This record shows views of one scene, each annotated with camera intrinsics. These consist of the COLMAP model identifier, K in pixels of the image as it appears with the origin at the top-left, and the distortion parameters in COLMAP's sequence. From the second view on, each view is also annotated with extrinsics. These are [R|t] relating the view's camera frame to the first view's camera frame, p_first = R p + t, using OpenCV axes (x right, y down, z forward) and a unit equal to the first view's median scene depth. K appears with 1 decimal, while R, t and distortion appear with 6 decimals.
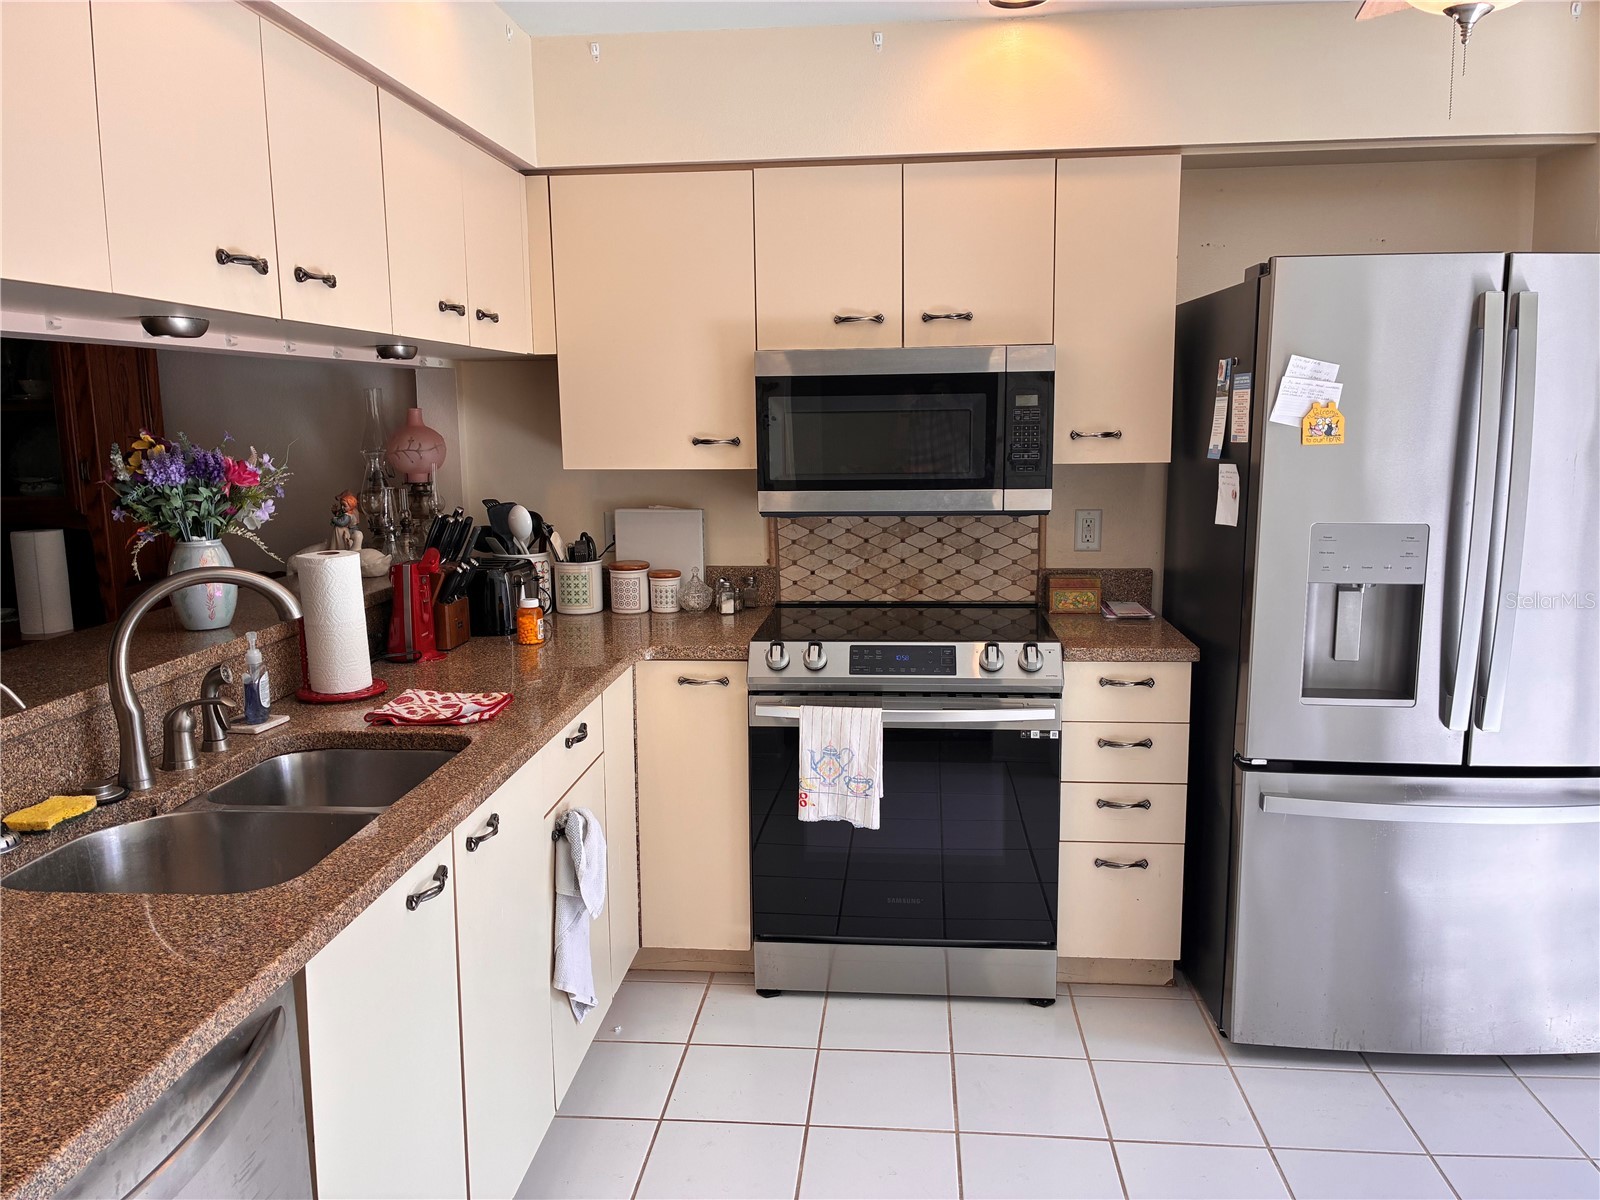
lens RADIAL K [[1211.5, 0, 806.5], [0, 1211.5, 604.3], [0, 0, 1]] dist [0.046925, -0.066037]
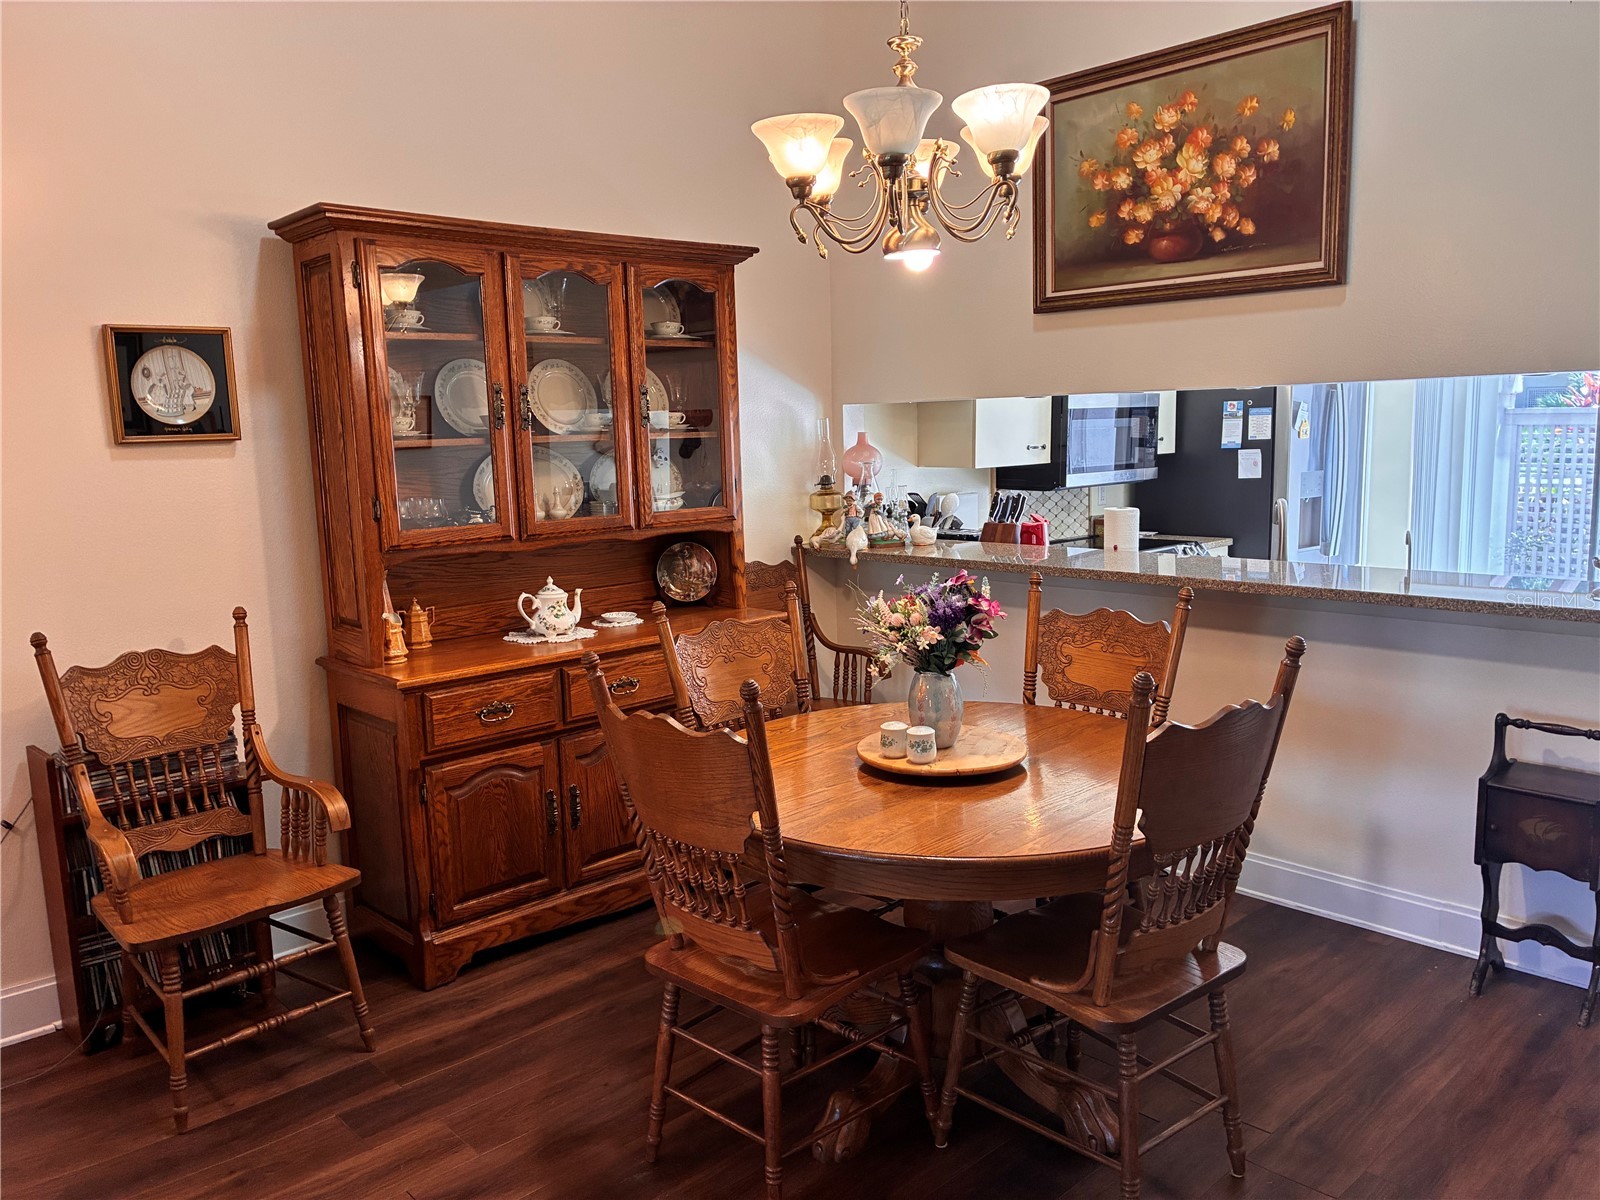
lens RADIAL K [[1211.5, 0, 807.5], [0, 1211.5, 608.6], [0, 0, 1]] dist [0.046925, -0.066037]
pose [[0.667158, -0.117889, 0.735528, -1.699422], [0.135657, 0.990114, 0.035646, -0.018189], [-0.732459, 0.075999, 0.676556, 0.123905]]
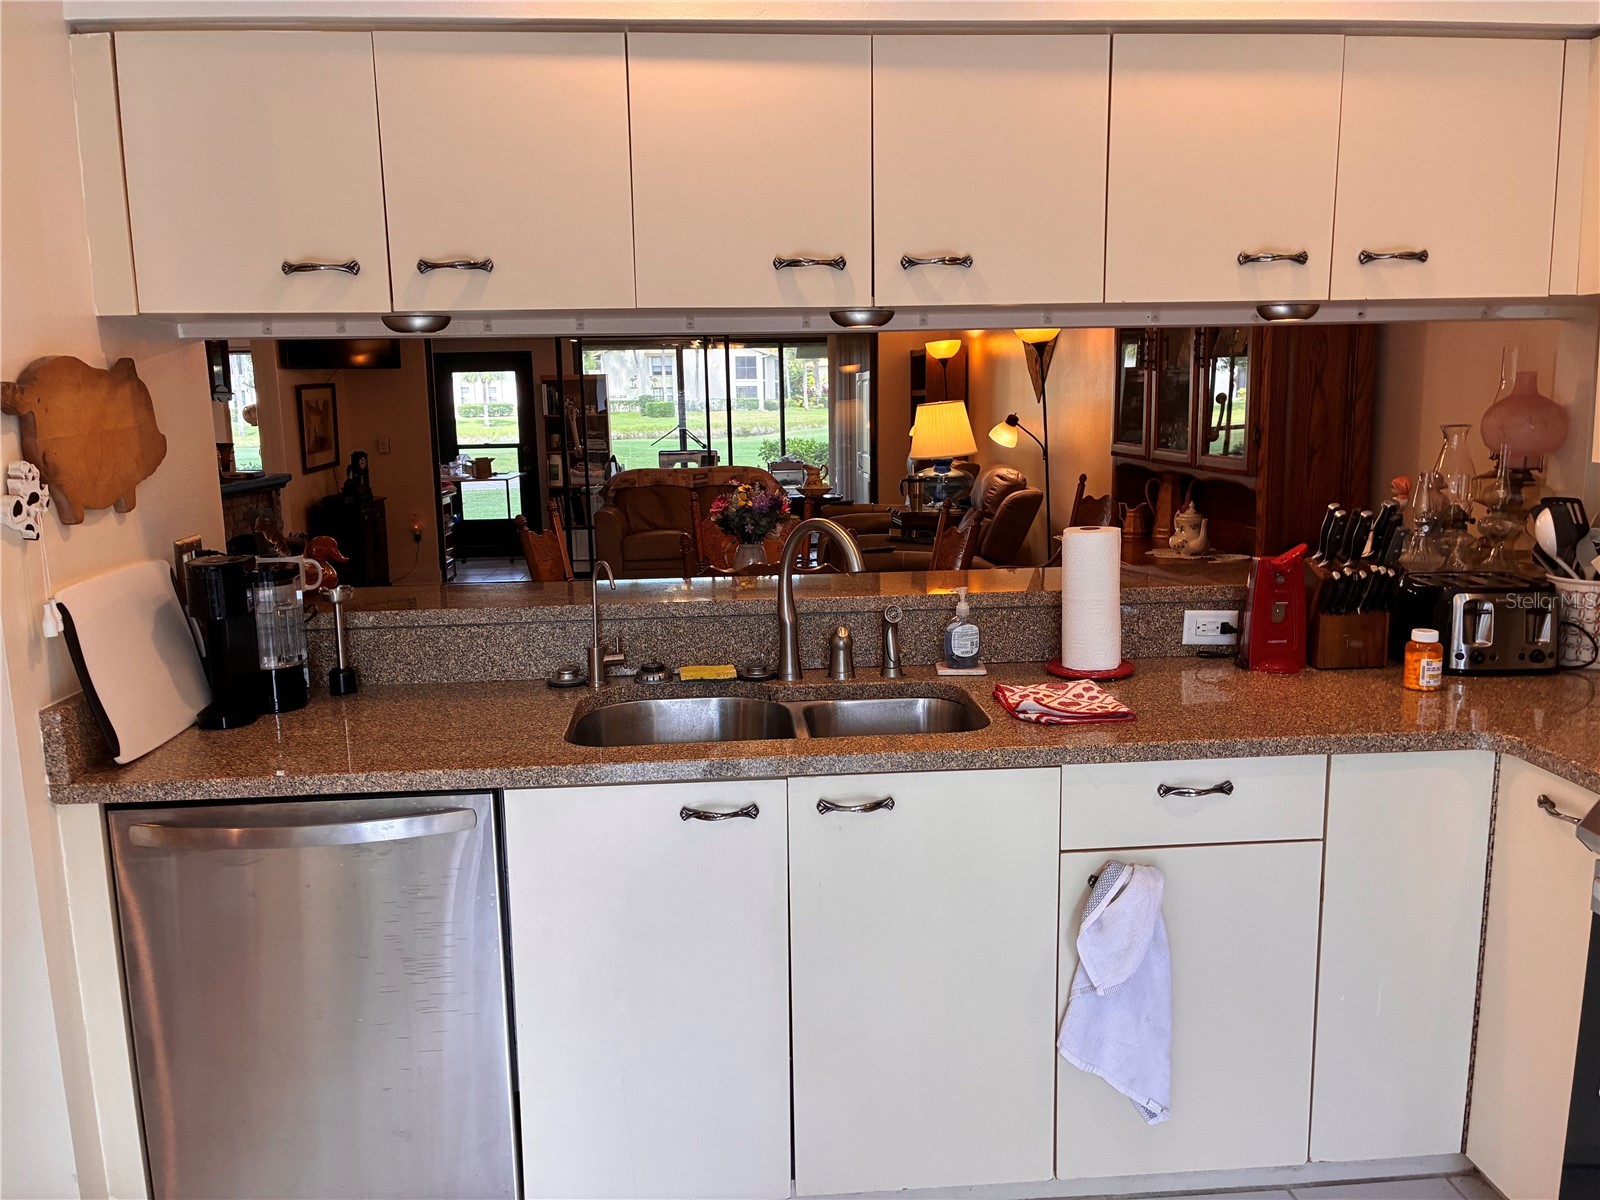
lens RADIAL K [[1211.5, 0, 787.4], [0, 1211.5, 597.9], [0, 0, 1]] dist [0.046925, -0.066037]
pose [[0.147259, 0.174011, -0.973671, 0.434986], [-0.134767, 0.978752, 0.154537, -0.084091], [0.979874, 0.108462, 0.167581, 0.479423]]
